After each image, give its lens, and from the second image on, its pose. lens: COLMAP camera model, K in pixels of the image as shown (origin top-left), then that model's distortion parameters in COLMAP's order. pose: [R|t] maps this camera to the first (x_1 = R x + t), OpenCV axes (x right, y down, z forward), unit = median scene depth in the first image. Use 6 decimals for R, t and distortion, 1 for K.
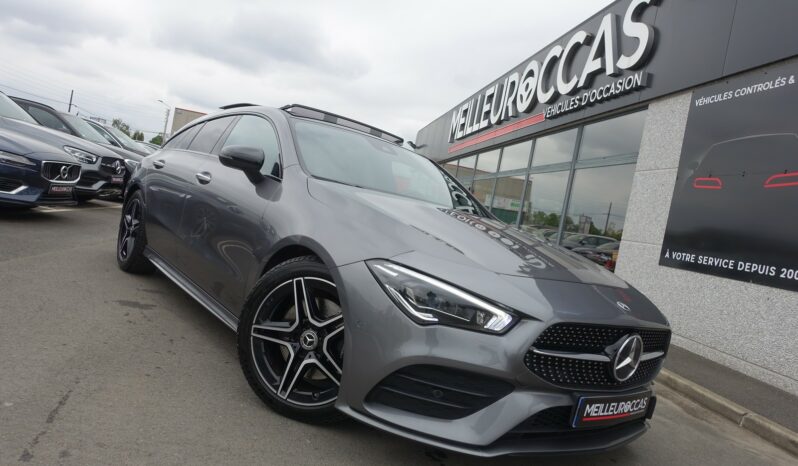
lens RADIAL K [[547.4, 0, 399.9], [0, 547.4, 233.6], [0, 0, 1]] dist [-0.006794, 0.003947]
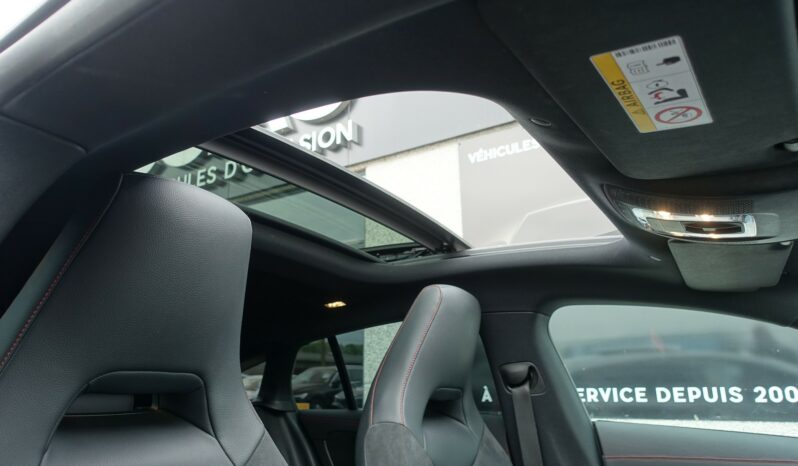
lens RADIAL K [[547.4, 0, 402.9], [0, 547.4, 231.8], [0, 0, 1]] dist [-0.006794, 0.003947]
pose [[0.646415, 0.008673, 0.762936, -0.028128], [0.165476, 0.974542, -0.151282, -0.062606], [-0.744825, 0.224039, 0.628524, 0.665215]]
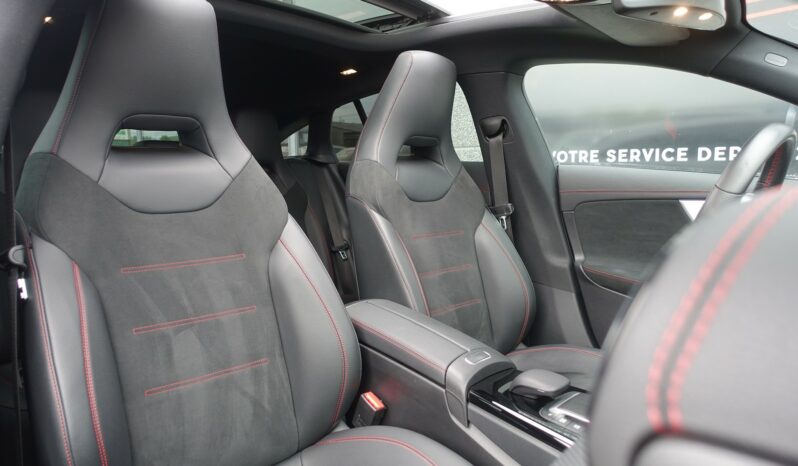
lens RADIAL K [[547.4, 0, 398.8], [0, 547.4, 228.0], [0, 0, 1]] dist [-0.006794, 0.003947]
pose [[0.768615, -0.278340, 0.575984, -0.028852], [0.190559, 0.959126, 0.209201, -0.048933], [-0.610670, -0.051036, 0.790239, 0.598632]]
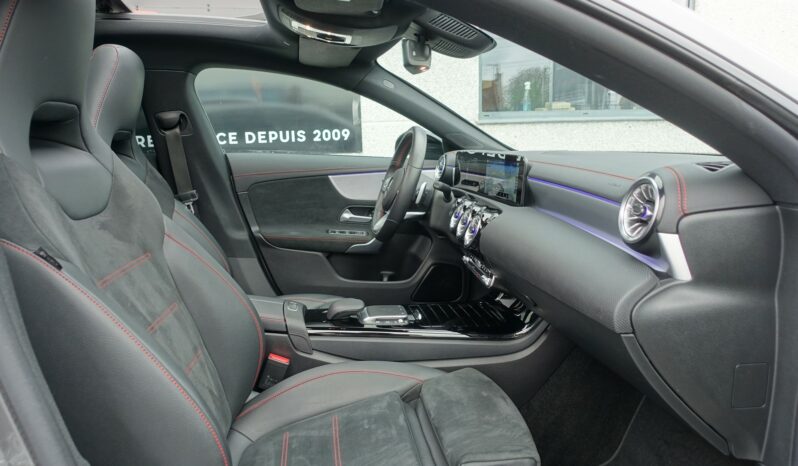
lens RADIAL K [[547.4, 0, 399.4], [0, 547.4, 225.6], [0, 0, 1]] dist [-0.006794, 0.003947]
pose [[-0.013252, -0.363990, 0.931309, -0.114197], [0.063923, 0.929177, 0.364066, -0.077126], [-0.997867, 0.064356, 0.010954, 0.665224]]
